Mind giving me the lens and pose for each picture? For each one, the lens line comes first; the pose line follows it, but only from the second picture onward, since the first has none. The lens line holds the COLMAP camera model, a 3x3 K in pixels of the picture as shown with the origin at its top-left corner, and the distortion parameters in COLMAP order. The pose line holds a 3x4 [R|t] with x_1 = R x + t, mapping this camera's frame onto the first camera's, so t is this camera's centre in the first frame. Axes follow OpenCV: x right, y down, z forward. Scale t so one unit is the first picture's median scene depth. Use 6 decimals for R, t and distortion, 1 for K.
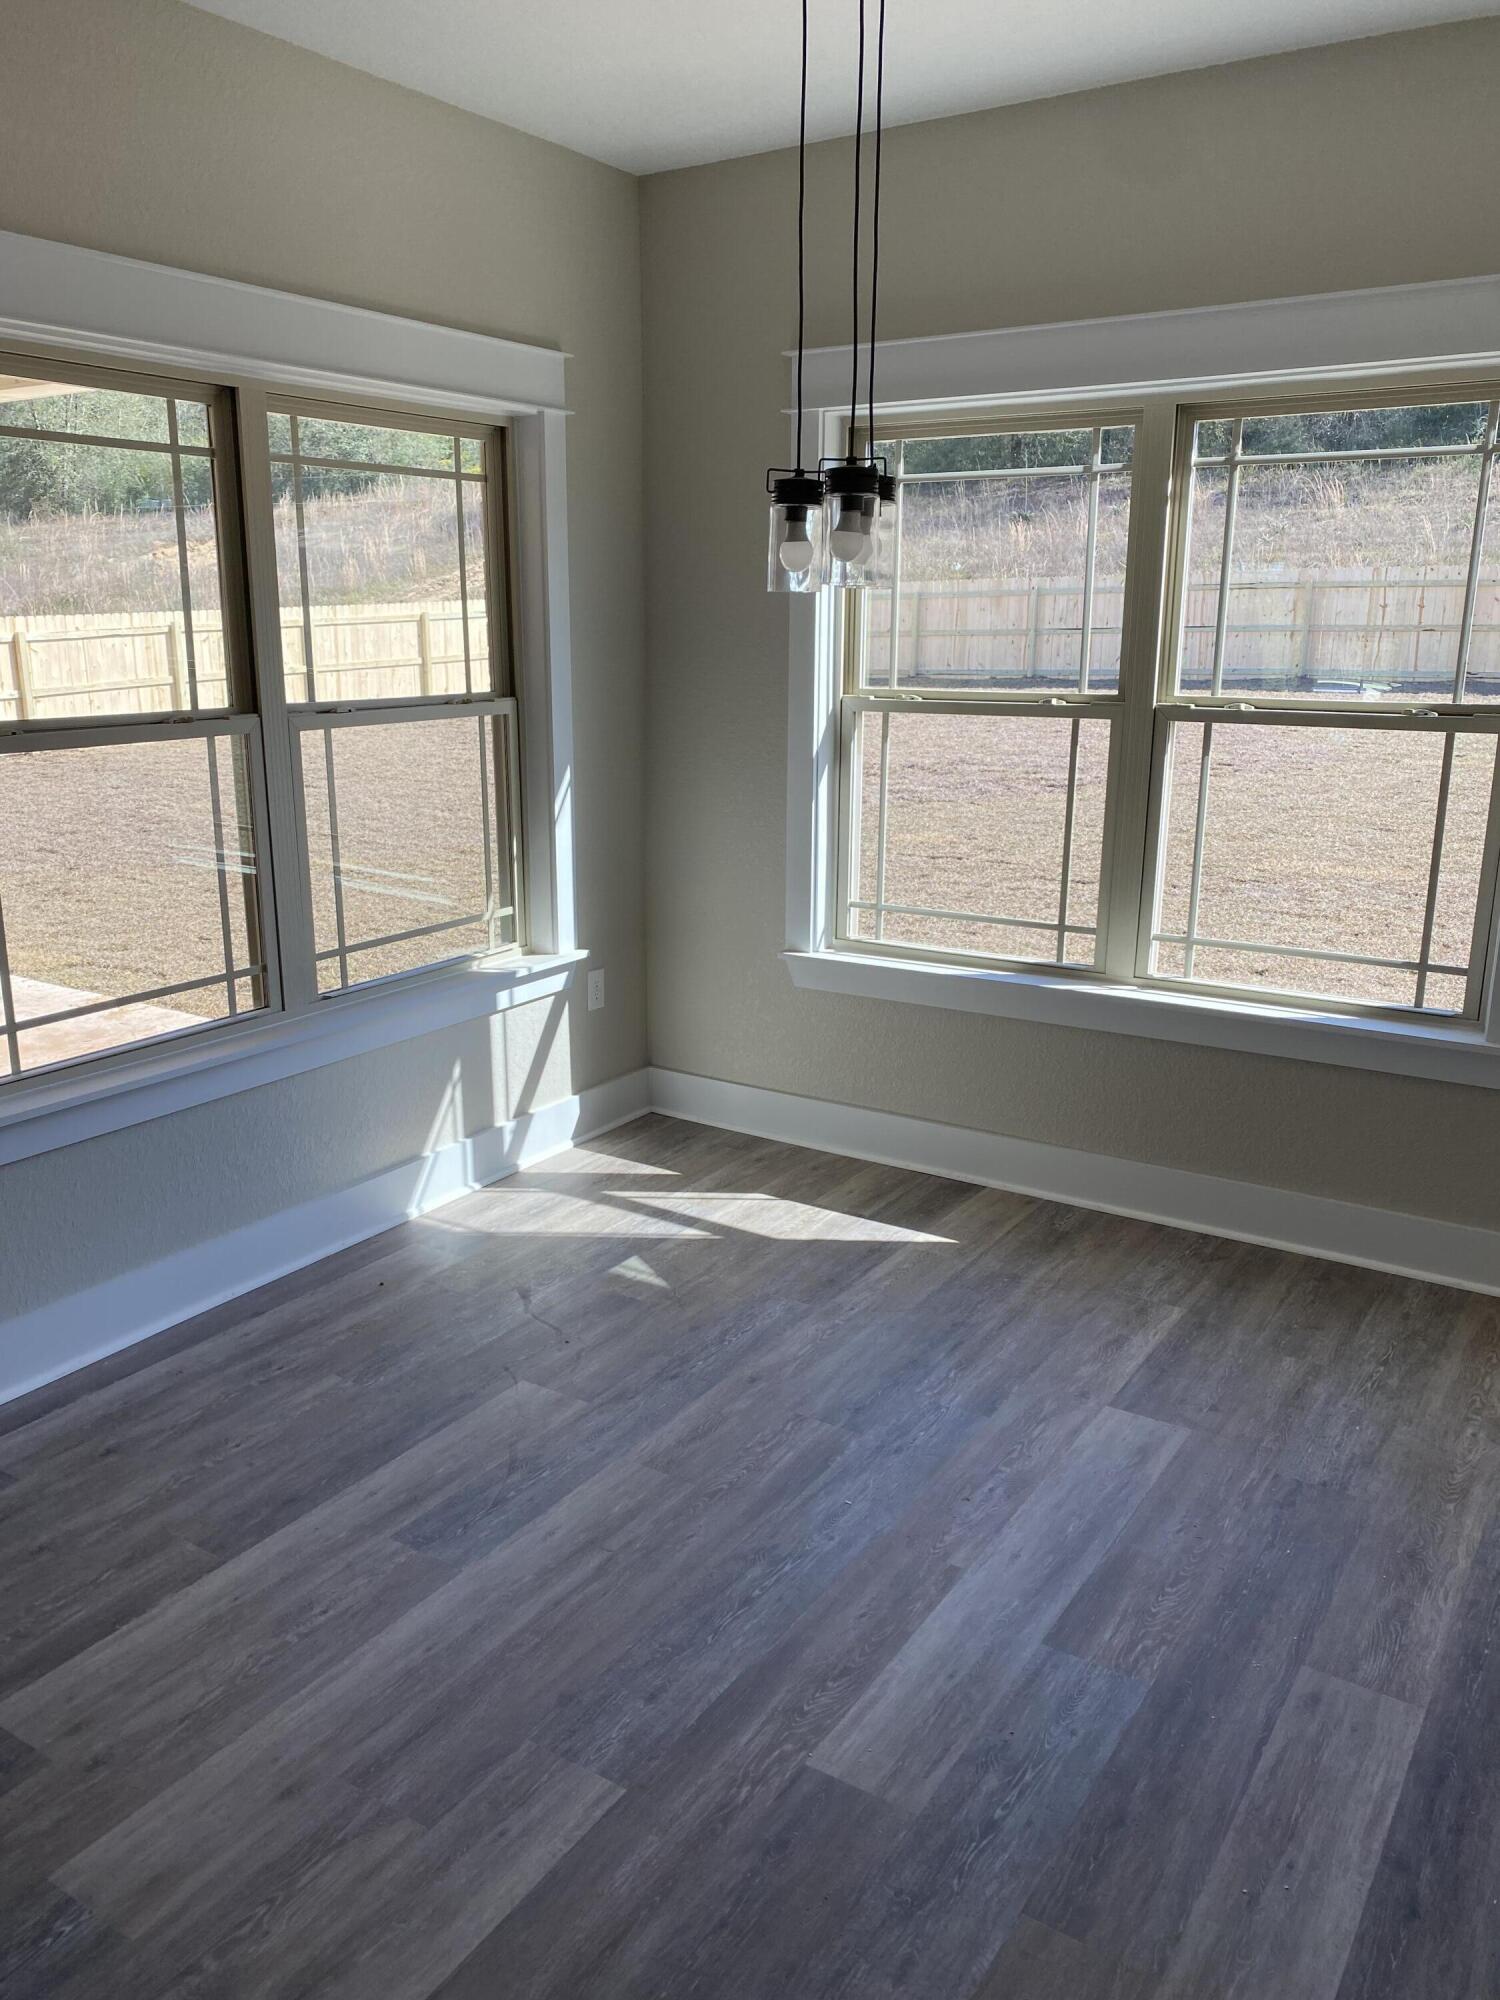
lens RADIAL K [[1531.9, 0, 749.1], [0, 1531.9, 1000.5], [0, 0, 1]] dist [0.005151, 0.004348]
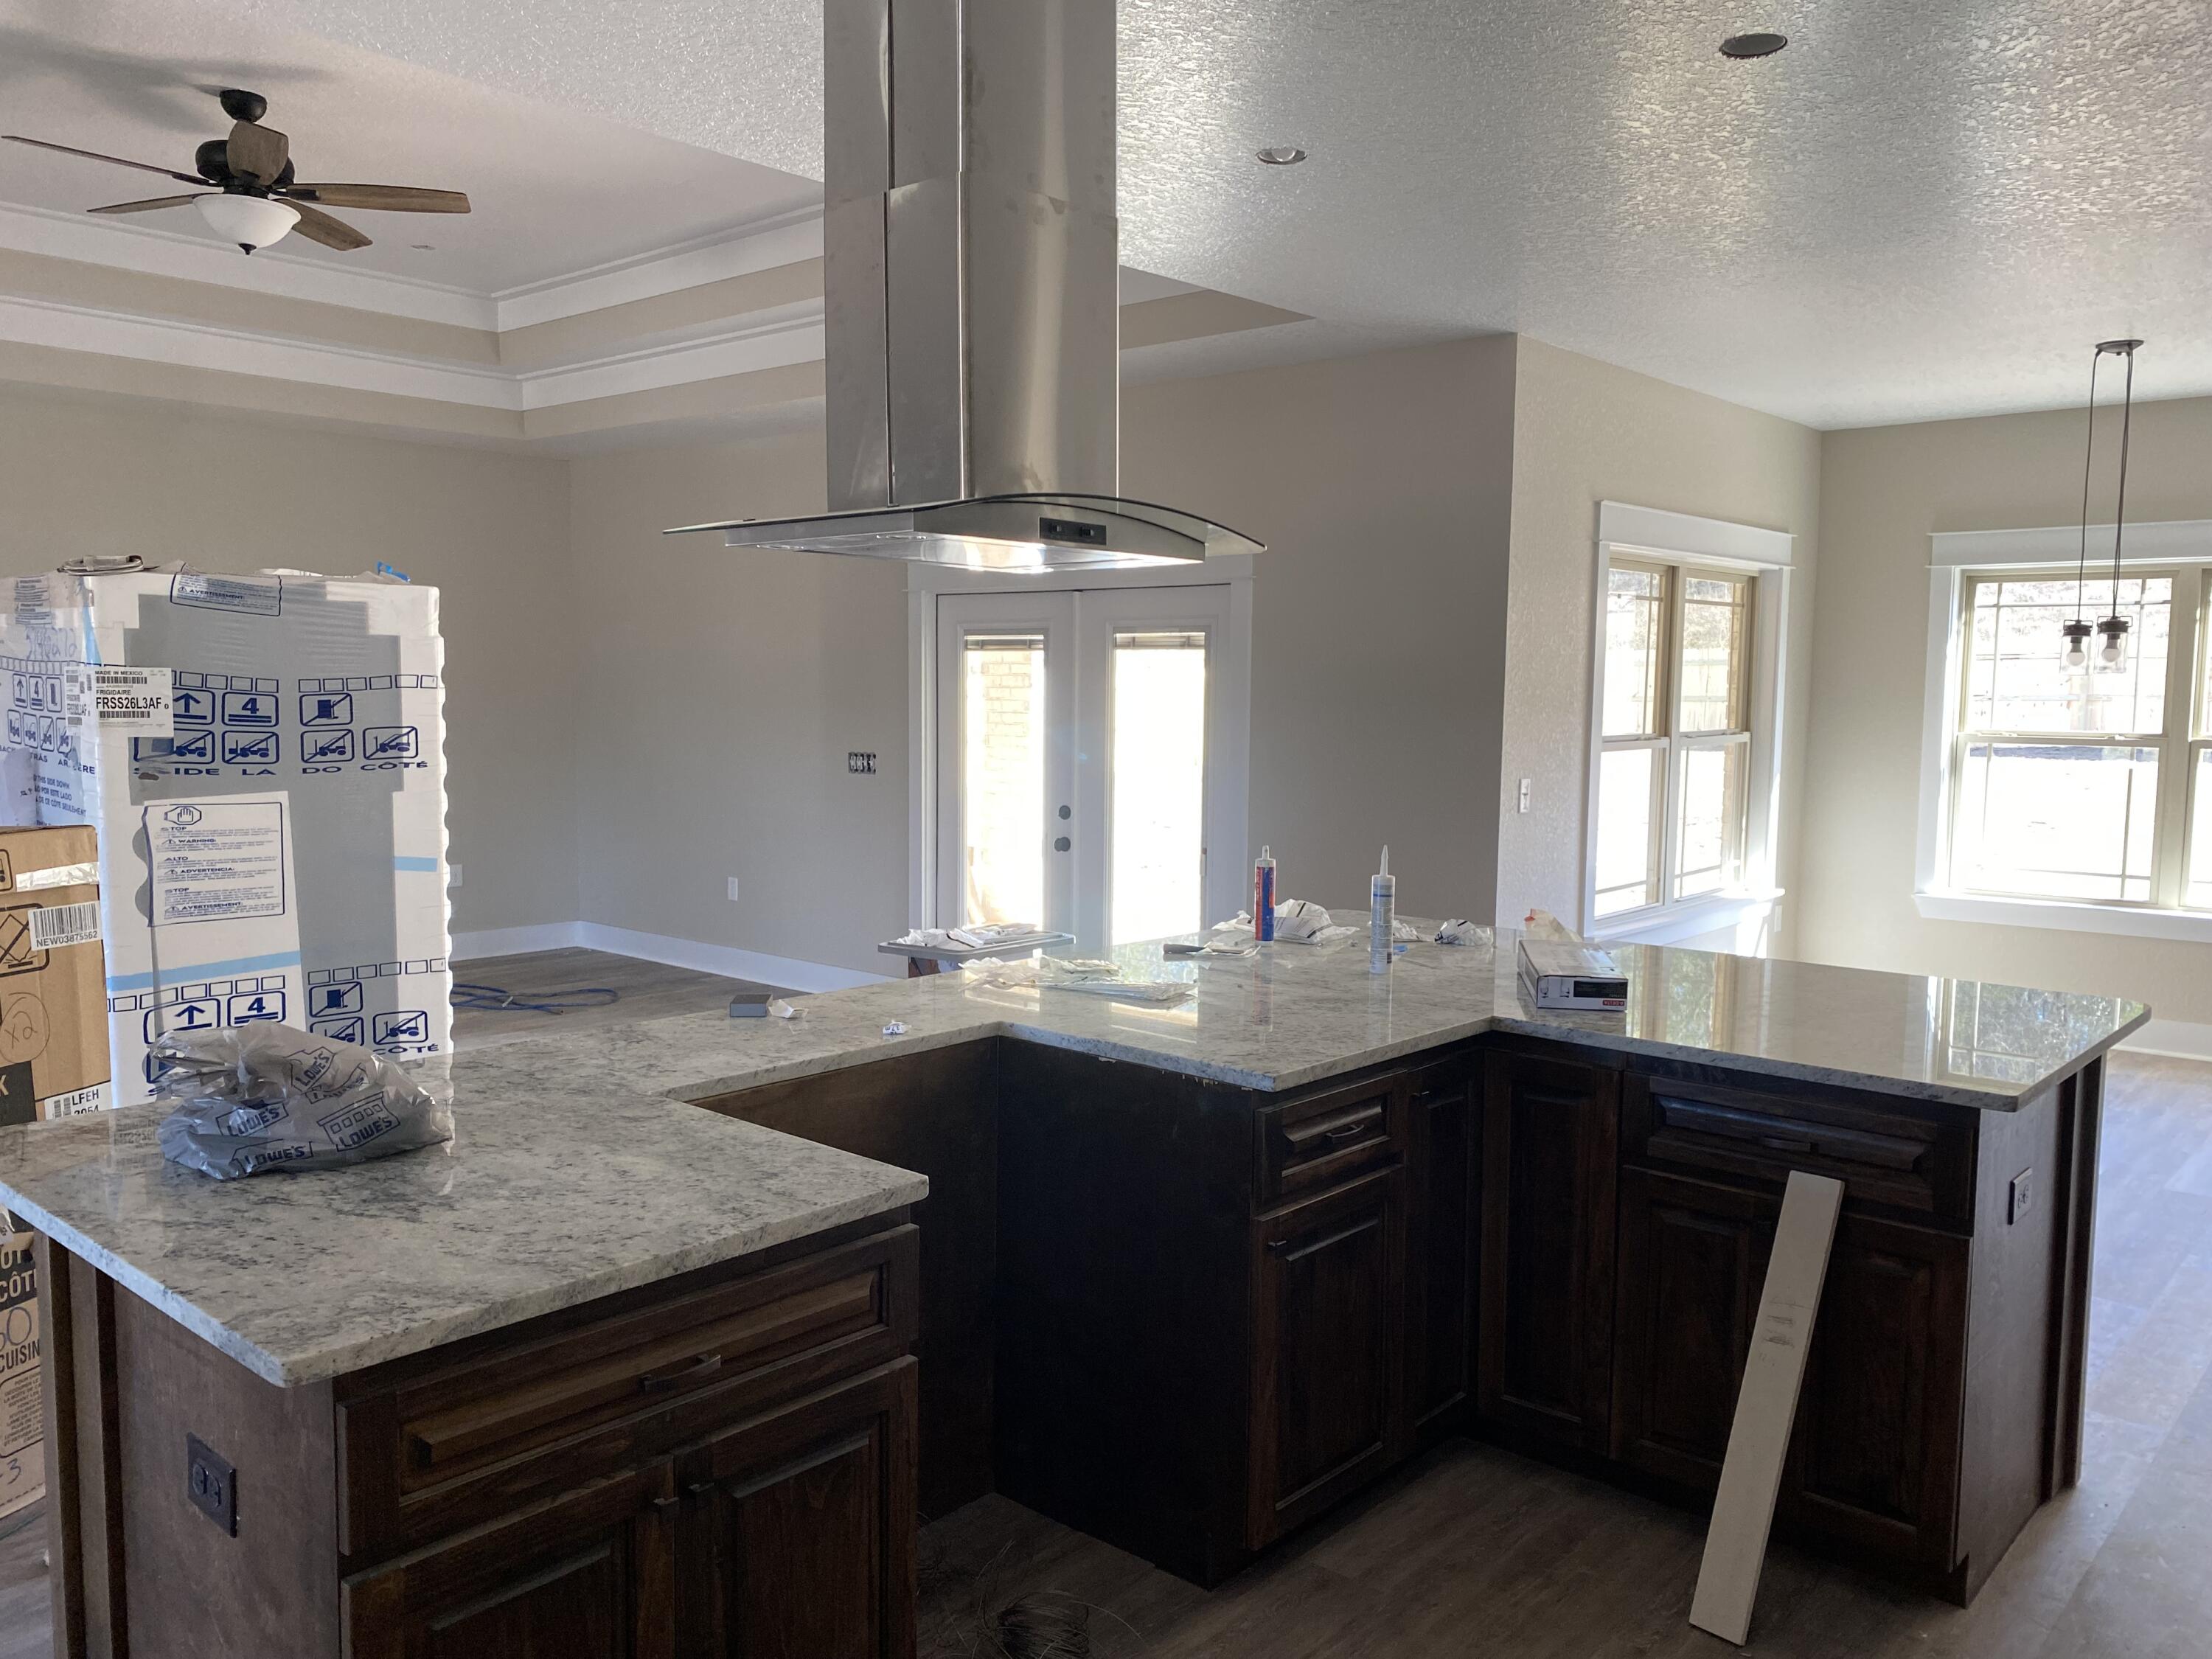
lens RADIAL K [[1694.3, 0, 1106.9], [0, 1694.3, 830.1], [0, 0, 1]] dist [0.005151, 0.004348]
pose [[0.989363, 0.020314, -0.144039, -0.604567], [-0.042464, 0.987404, -0.152416, 0.225133], [0.139129, 0.156911, 0.977764, -0.911552]]
